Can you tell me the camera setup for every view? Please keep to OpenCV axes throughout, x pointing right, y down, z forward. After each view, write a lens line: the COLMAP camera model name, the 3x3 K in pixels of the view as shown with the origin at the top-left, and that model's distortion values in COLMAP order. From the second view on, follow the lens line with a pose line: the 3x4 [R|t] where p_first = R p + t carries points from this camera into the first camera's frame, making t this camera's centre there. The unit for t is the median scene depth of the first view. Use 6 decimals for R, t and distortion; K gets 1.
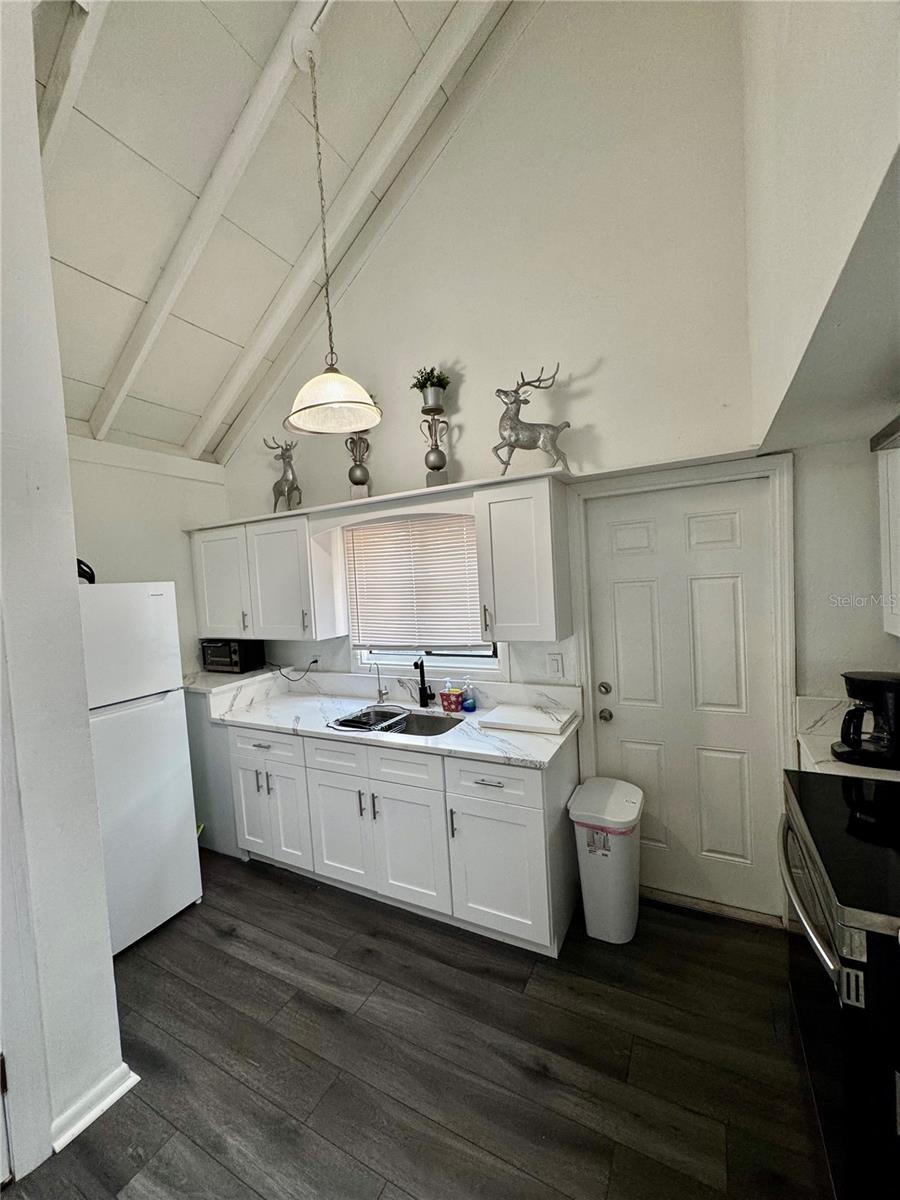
lens RADIAL K [[479.7, 0, 451.1], [0, 479.7, 600.5], [0, 0, 1]] dist [-0.002533, 0.000762]
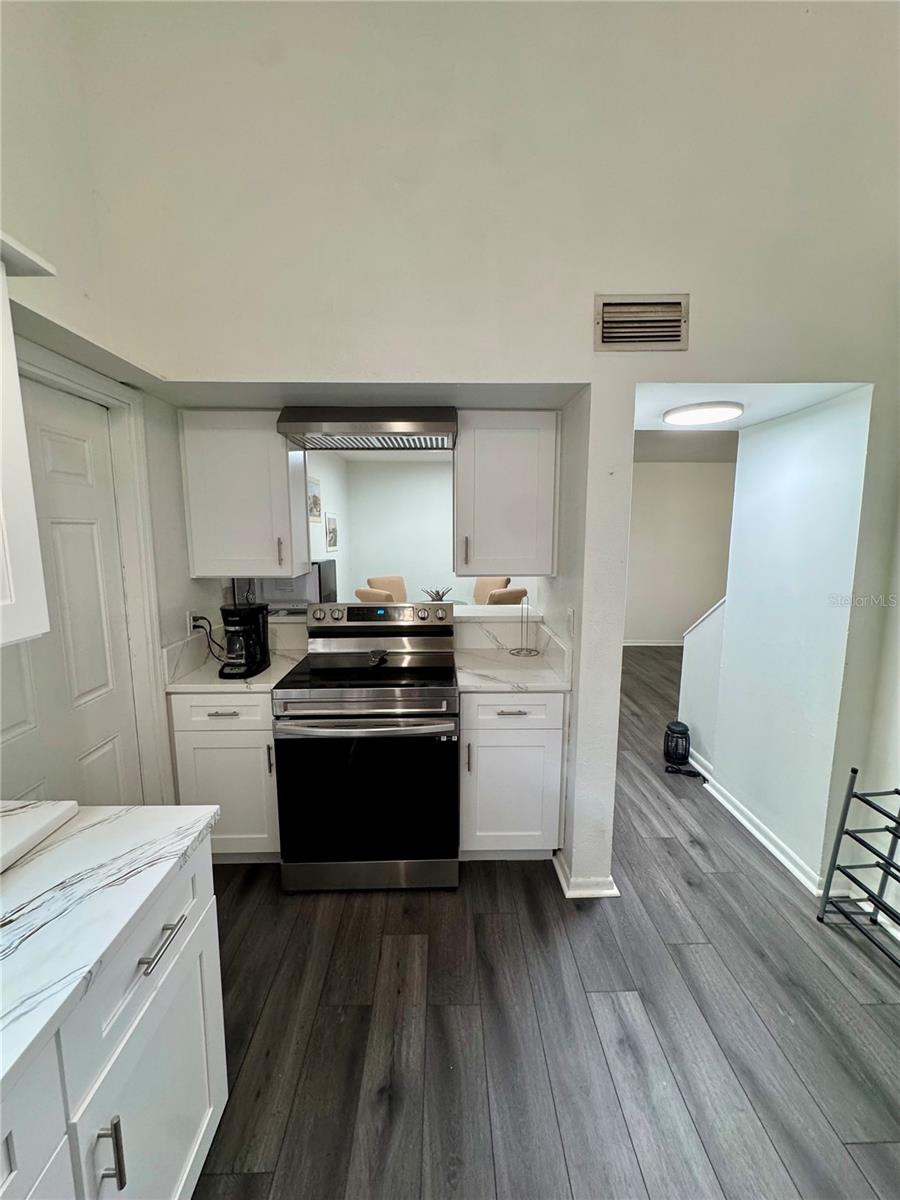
lens RADIAL K [[479.7, 0, 450.2], [0, 479.7, 602.6], [0, 0, 1]] dist [-0.002533, 0.000762]
pose [[-0.485870, -0.069601, 0.871256, -0.387314], [0.067670, 0.990837, 0.116890, 0.027572], [-0.871408, 0.115751, -0.476708, 0.869251]]
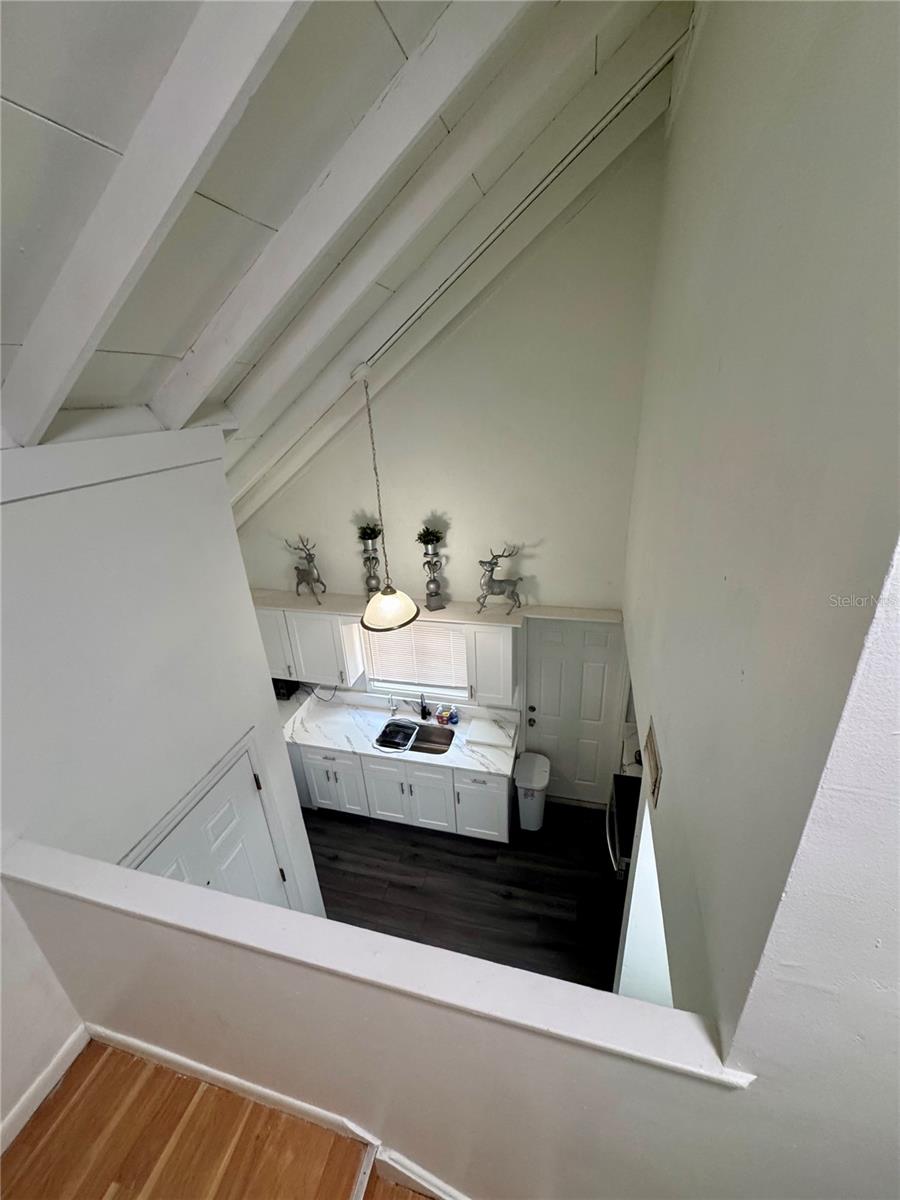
lens RADIAL K [[479.7, 0, 449.4], [0, 479.7, 600.0], [0, 0, 1]] dist [-0.002533, 0.000762]
pose [[0.974677, -0.080902, 0.208471, -0.355206], [0.004207, 0.938731, 0.344625, -0.910160], [-0.223579, -0.335021, 0.915300, -0.473498]]
